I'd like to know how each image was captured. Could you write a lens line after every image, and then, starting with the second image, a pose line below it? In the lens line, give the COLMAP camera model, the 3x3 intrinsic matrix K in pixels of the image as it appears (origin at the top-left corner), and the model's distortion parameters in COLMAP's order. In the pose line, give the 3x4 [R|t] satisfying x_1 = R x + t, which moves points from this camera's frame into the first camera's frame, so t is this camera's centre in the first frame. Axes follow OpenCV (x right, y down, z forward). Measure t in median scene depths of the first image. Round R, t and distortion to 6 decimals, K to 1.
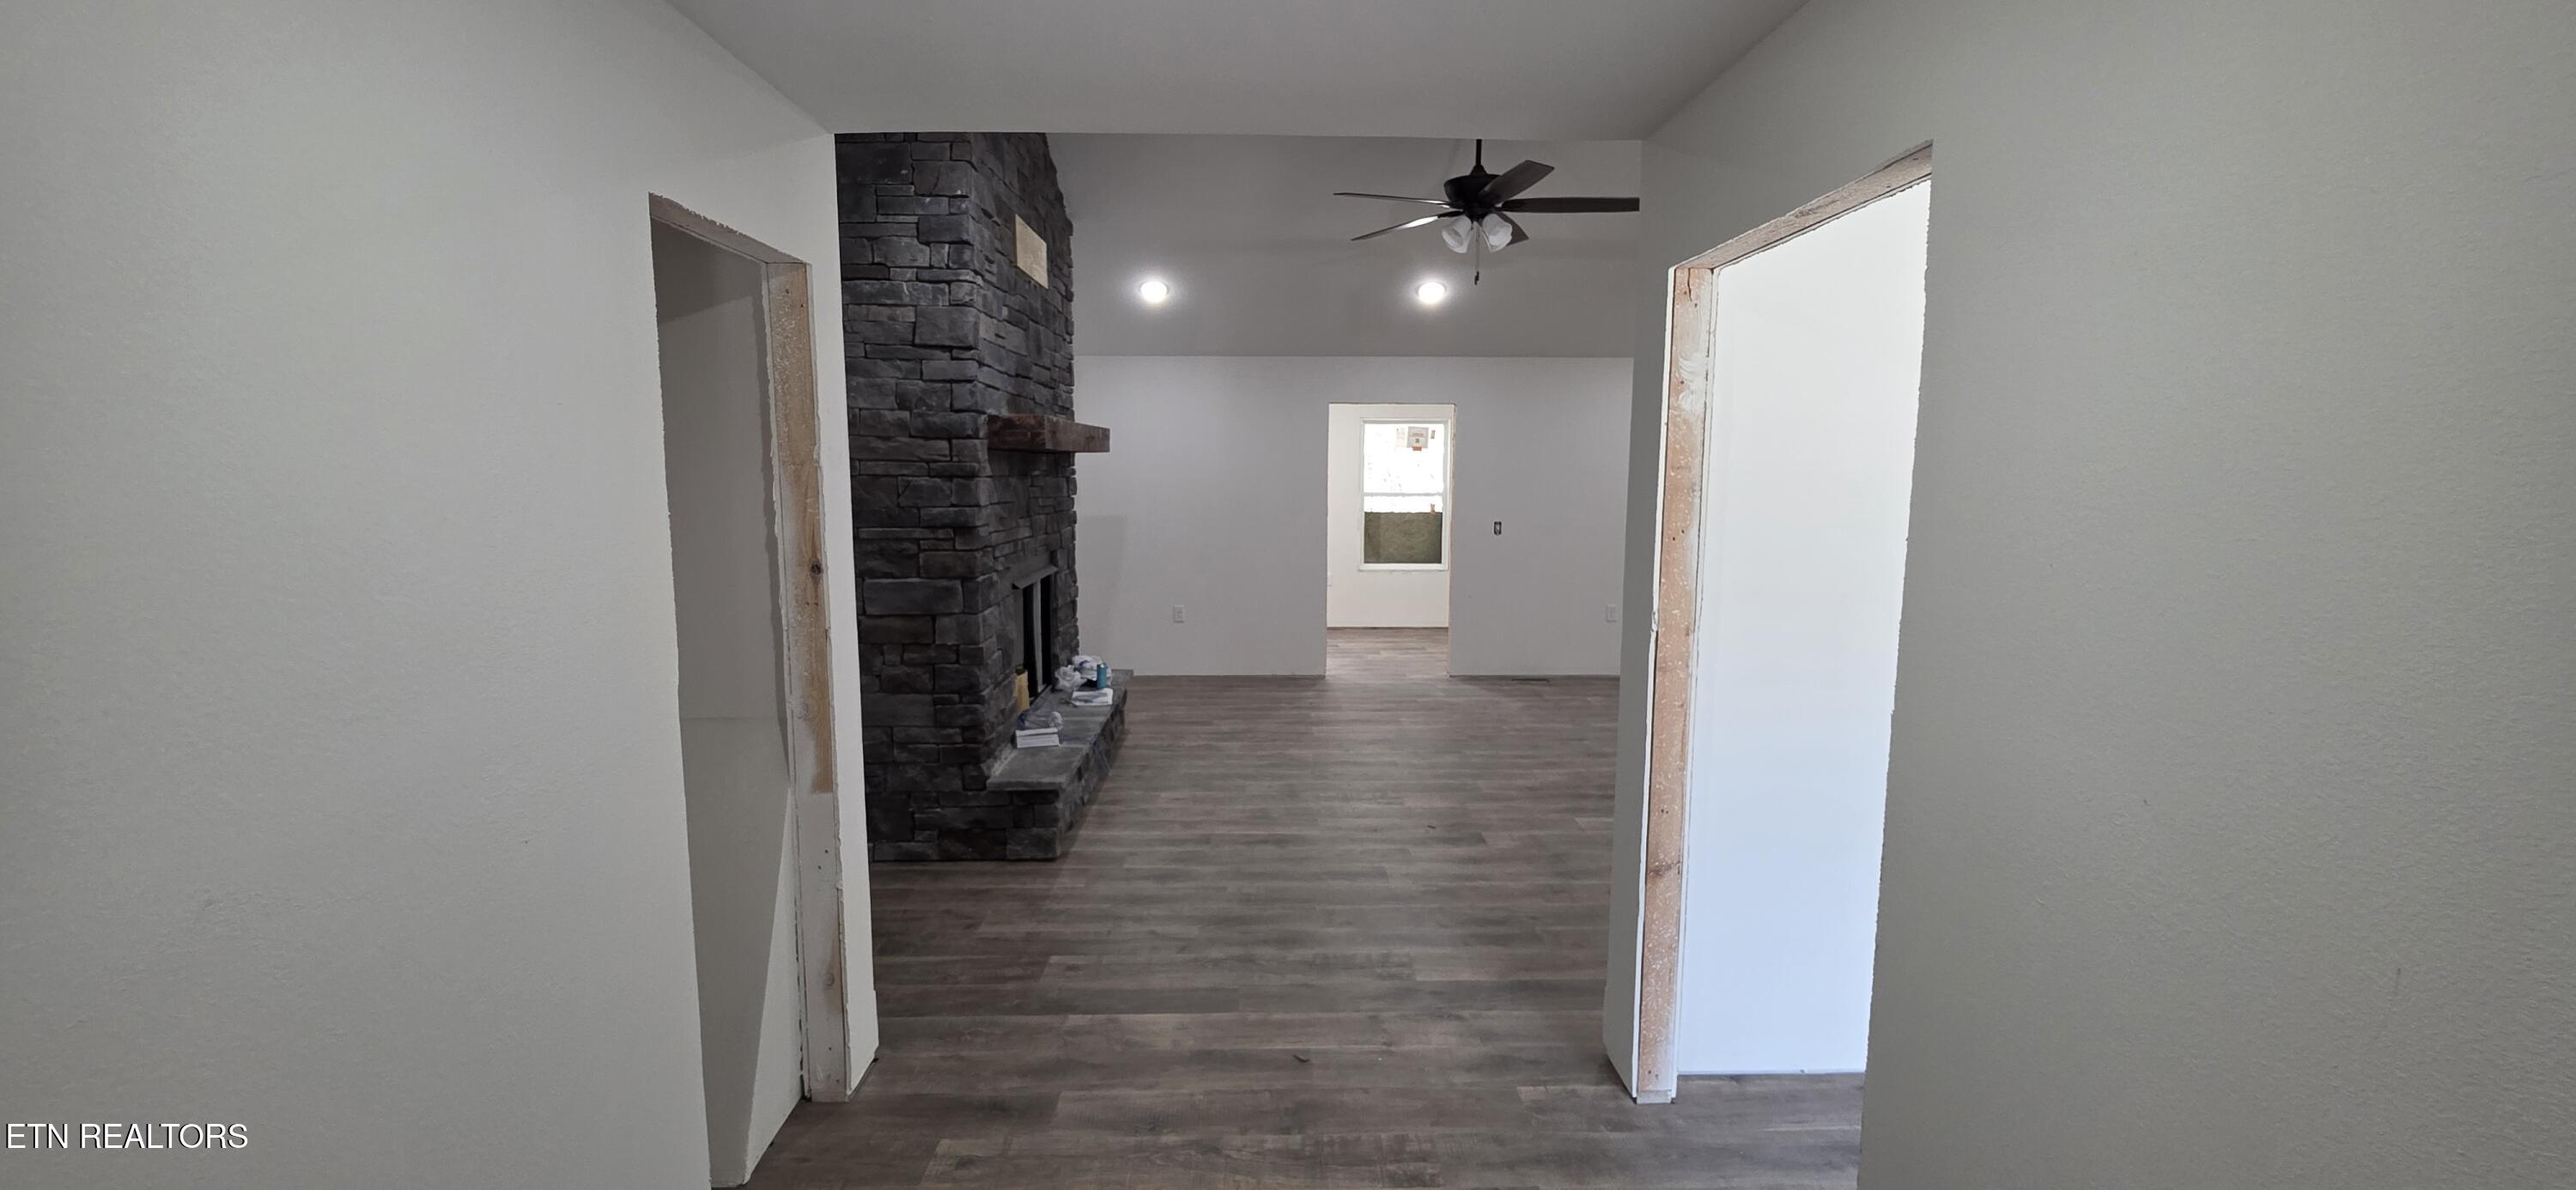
lens RADIAL K [[1038.5, 0, 1274.7], [0, 1038.5, 583.2], [0, 0, 1]] dist [-0.002651, -0.000318]
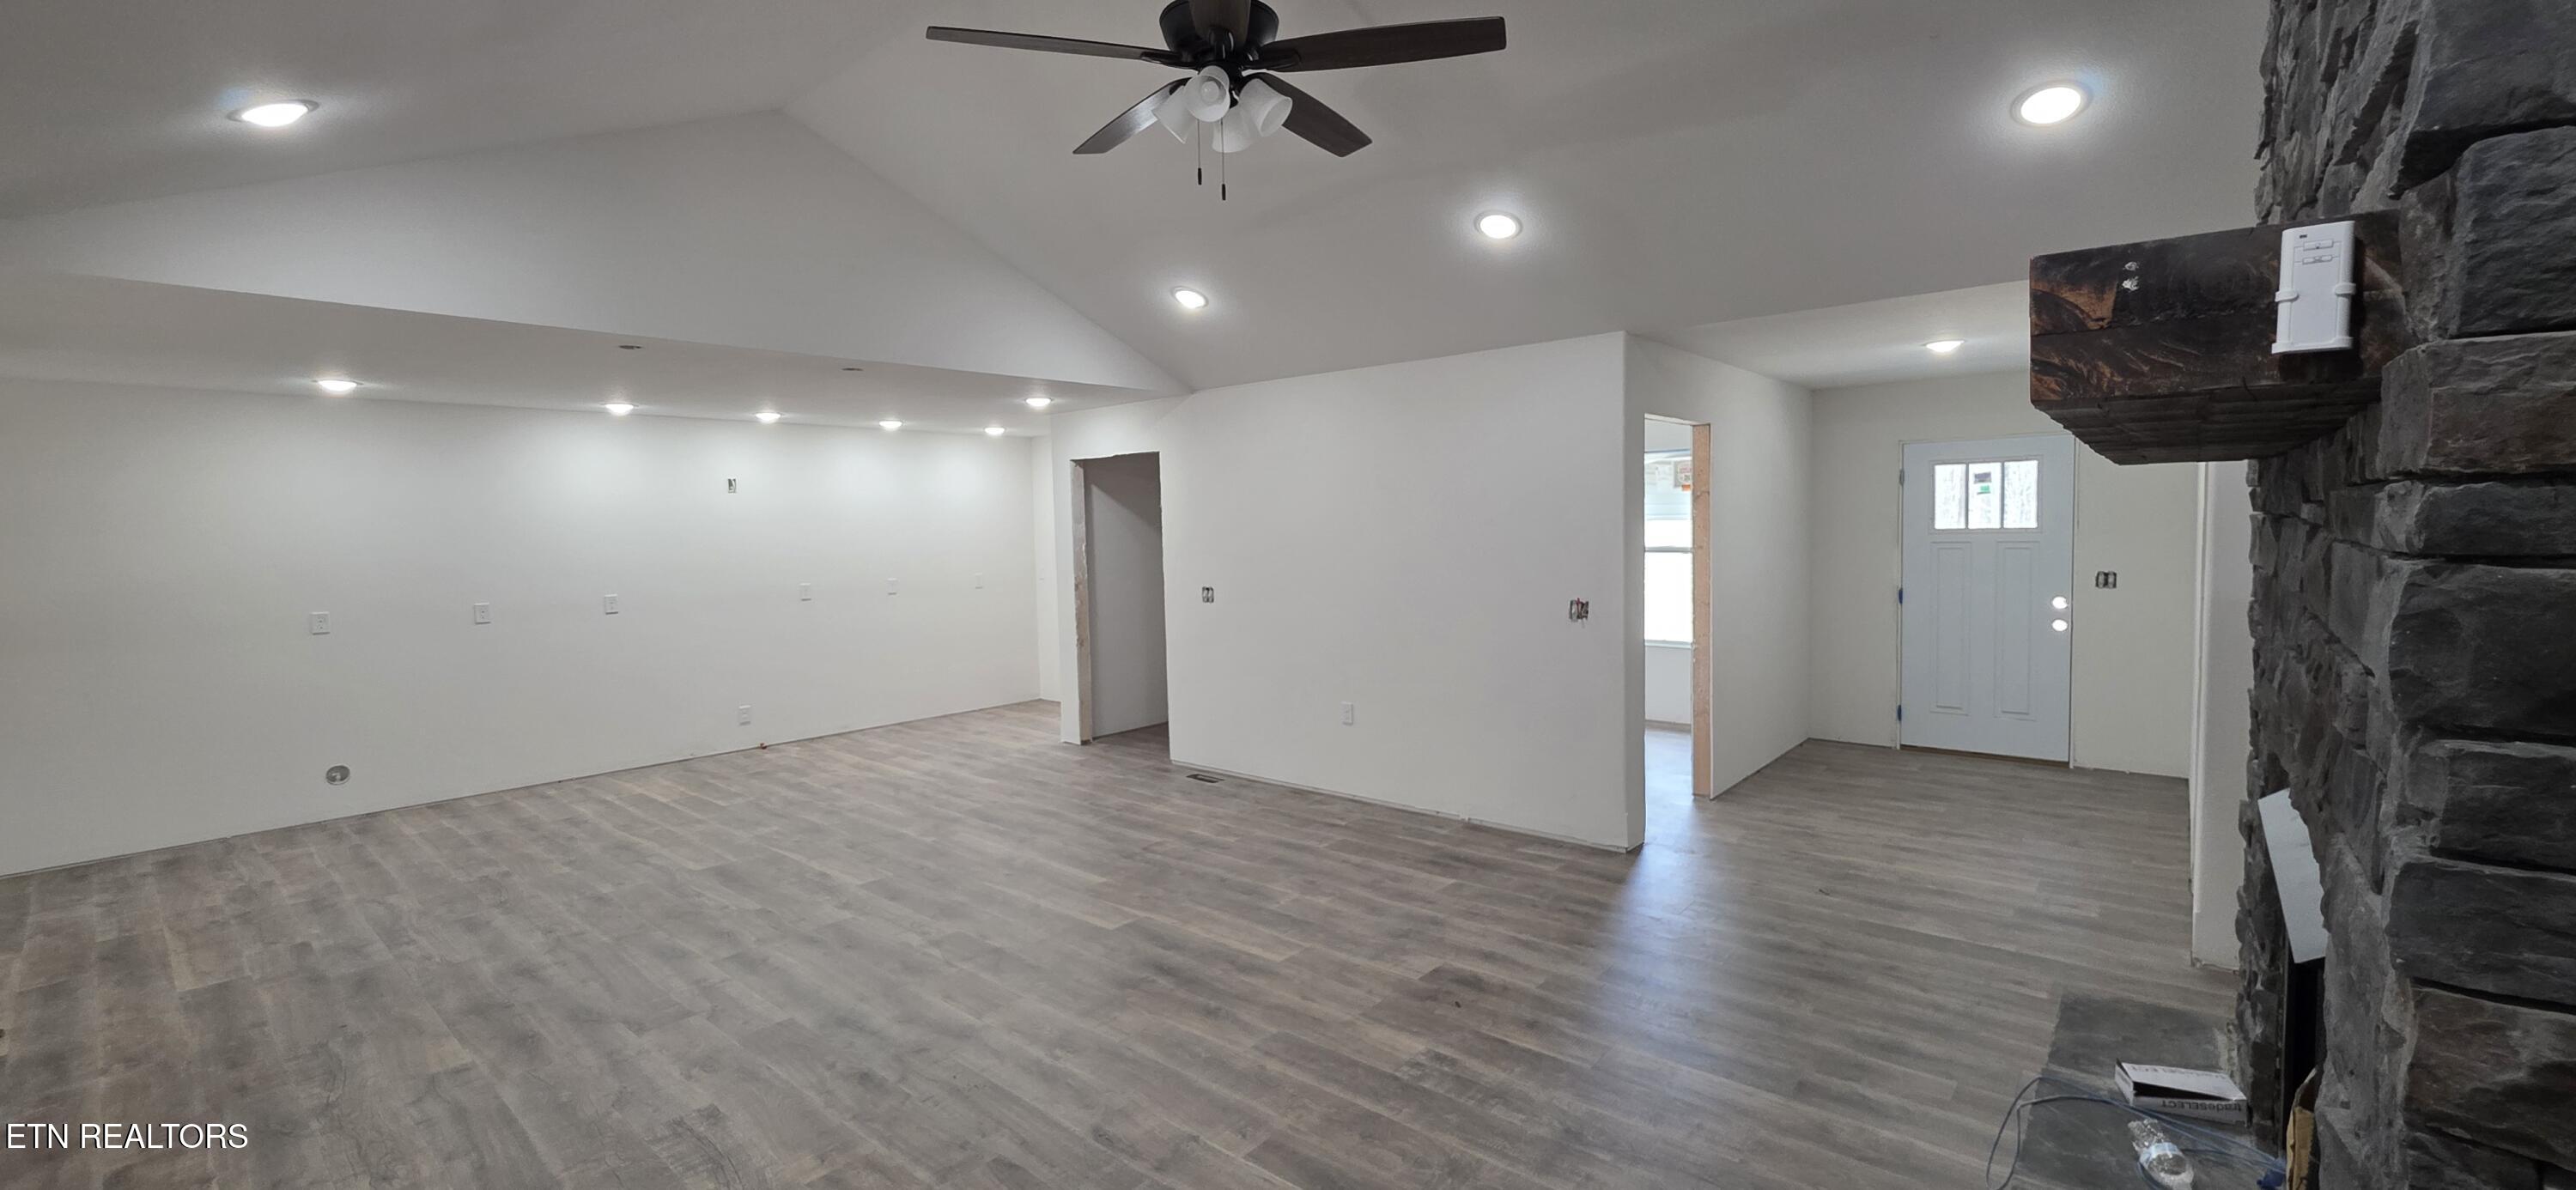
lens RADIAL K [[1038.5, 0, 1274.7], [0, 1038.5, 583.2], [0, 0, 1]] dist [-0.002651, -0.000318]
pose [[-0.743145, -0.025798, 0.668633, -0.217792], [0.094872, 0.985099, 0.143453, -0.162657], [-0.662371, 0.170041, -0.729624, 1.460634]]
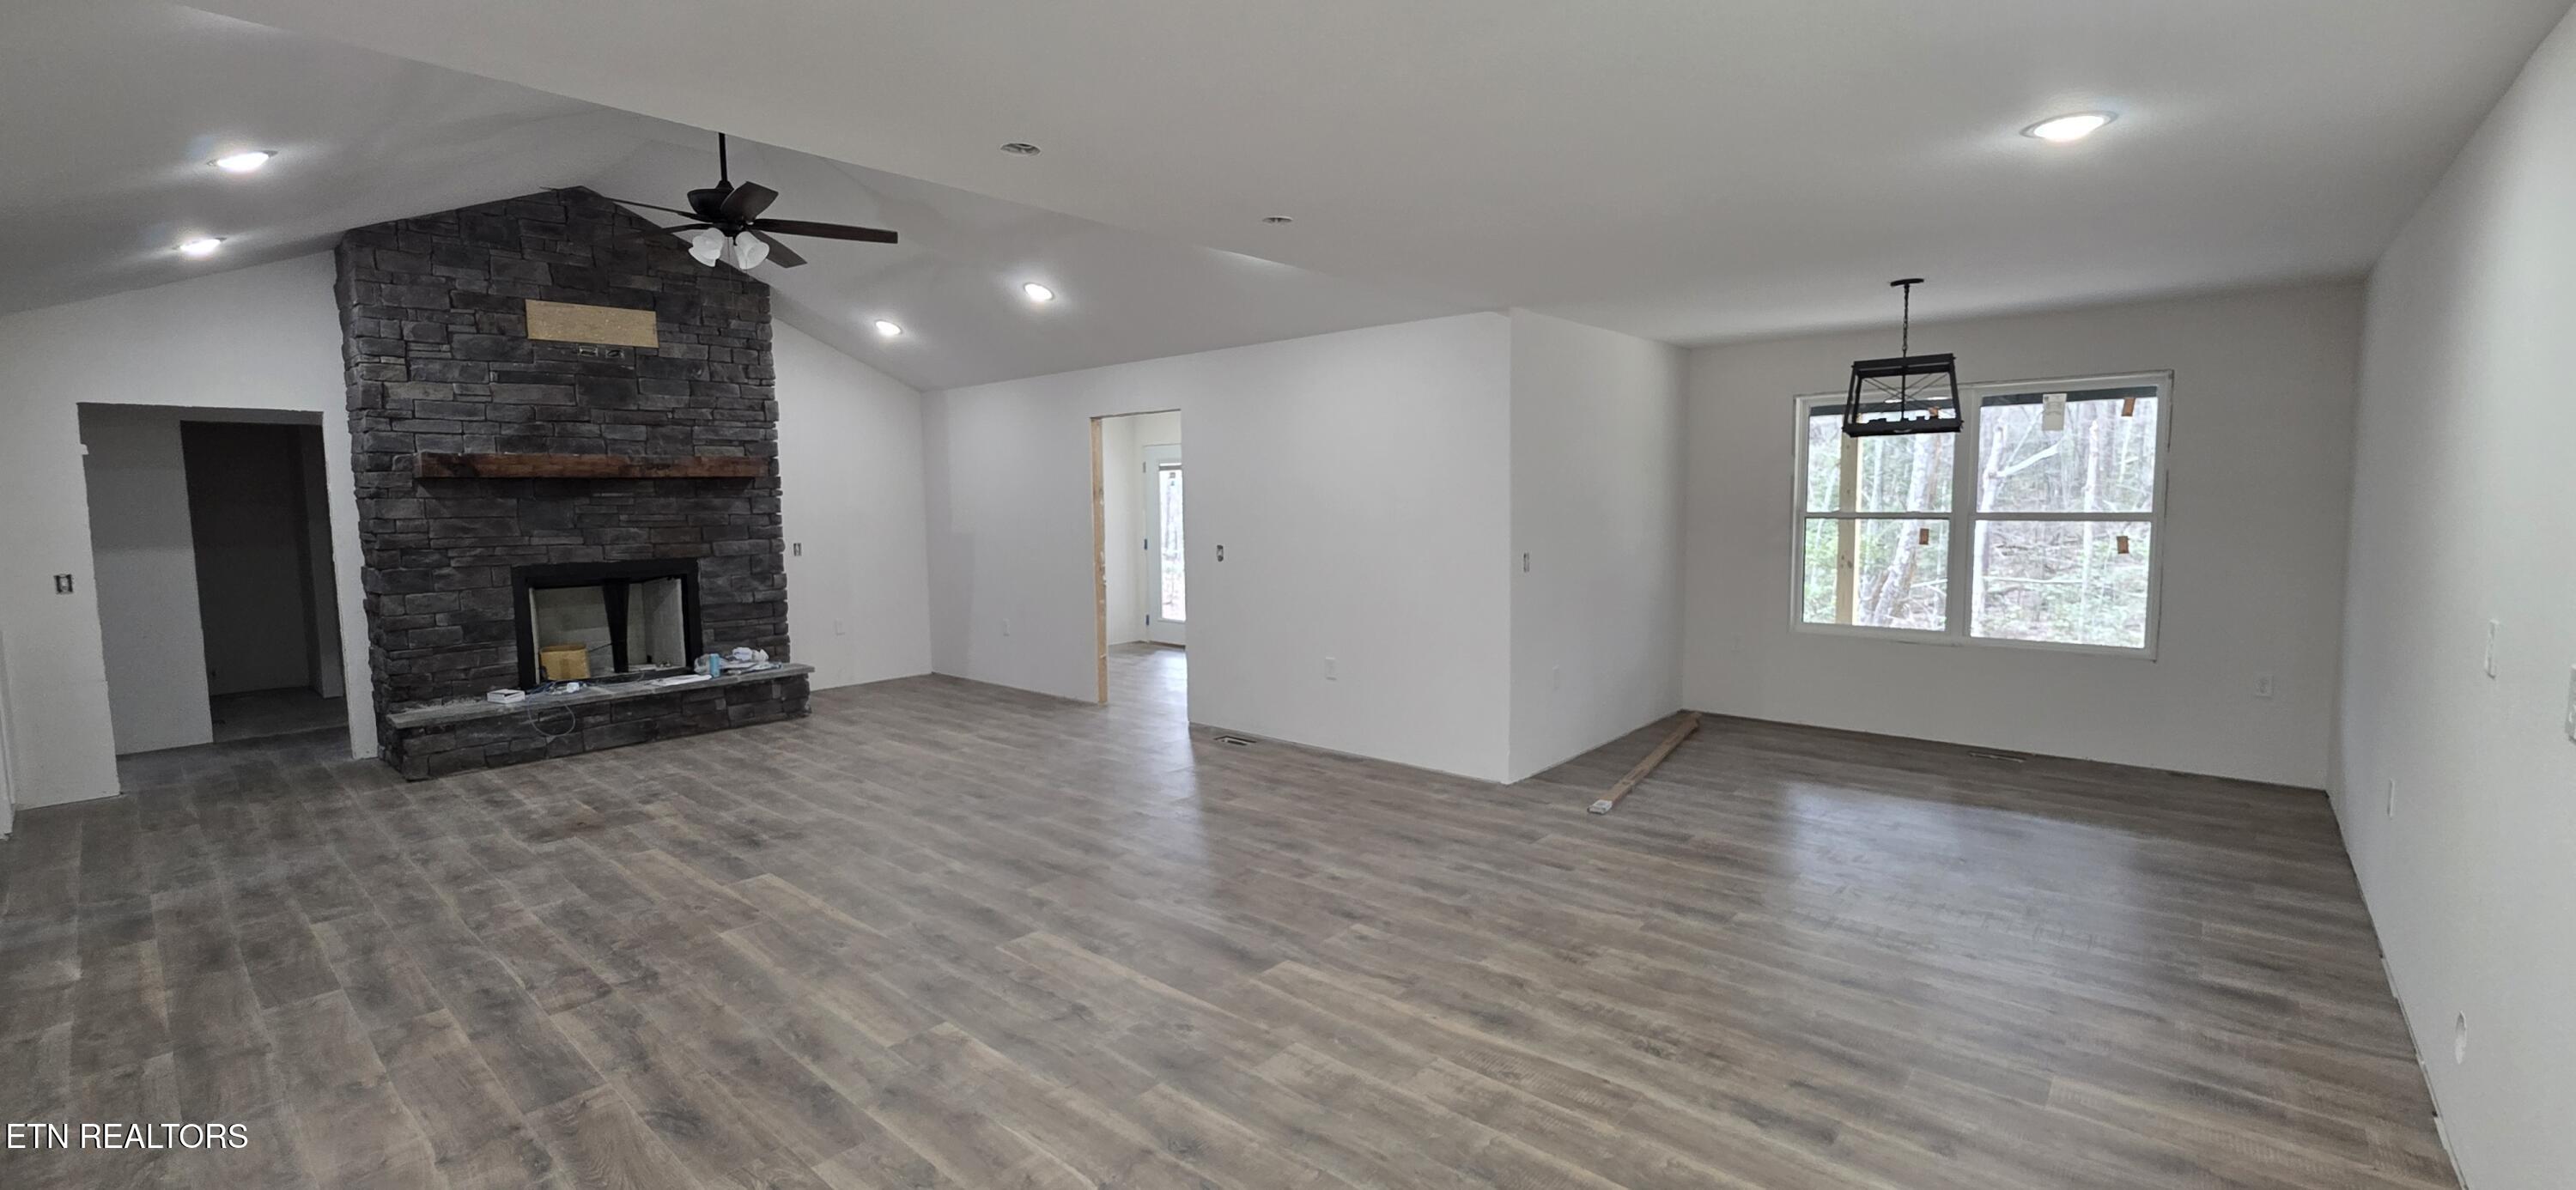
lens RADIAL K [[1038.5, 0, 1274.7], [0, 1038.5, 583.2], [0, 0, 1]] dist [-0.002651, -0.000318]
pose [[0.737379, 0.044843, -0.673989, 1.279737], [-0.060986, 0.998139, -0.000312, -0.048892], [0.672720, 0.041334, 0.738742, 0.638716]]
